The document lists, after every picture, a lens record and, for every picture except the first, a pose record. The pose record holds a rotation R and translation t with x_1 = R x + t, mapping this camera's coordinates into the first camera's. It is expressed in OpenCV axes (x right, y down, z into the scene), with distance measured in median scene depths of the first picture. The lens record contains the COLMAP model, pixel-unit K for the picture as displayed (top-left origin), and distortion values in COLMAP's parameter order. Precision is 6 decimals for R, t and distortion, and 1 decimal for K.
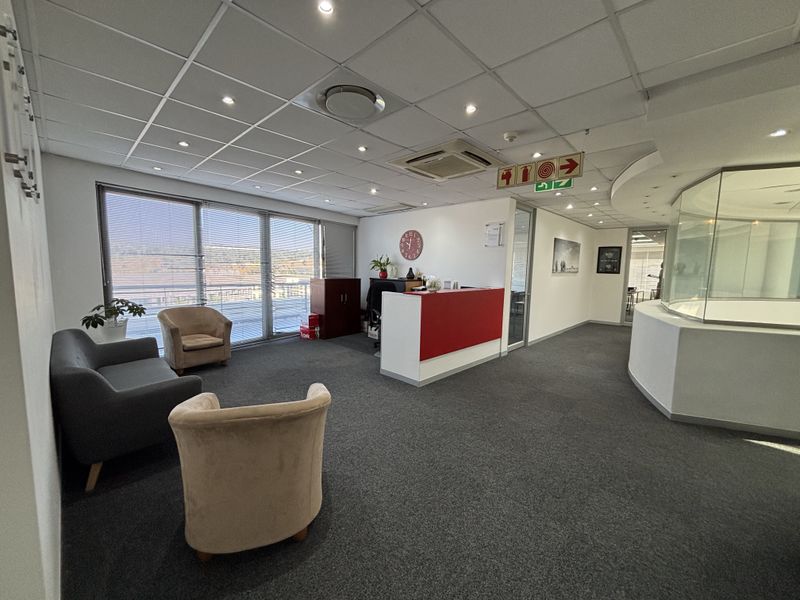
lens RADIAL K [[322.0, 0, 398.2], [0, 322.0, 300.7], [0, 0, 1]] dist [0.000973, 0.000965]
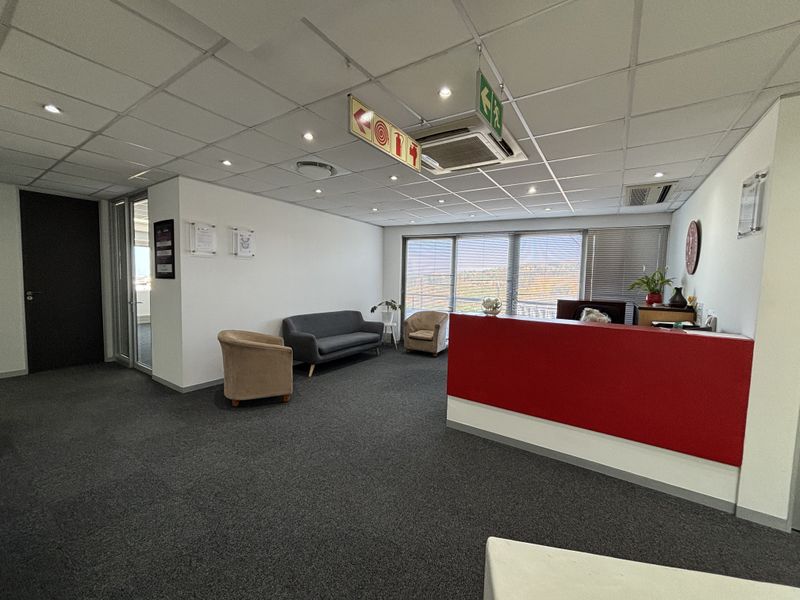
lens RADIAL K [[322.0, 0, 398.0], [0, 322.0, 300.0], [0, 0, 1]] dist [0.000973, 0.000965]
pose [[0.175916, 0.047191, -0.983273, 0.643172], [-0.122693, 0.992113, 0.025664, -0.043733], [0.976729, 0.116126, 0.180319, 0.530727]]
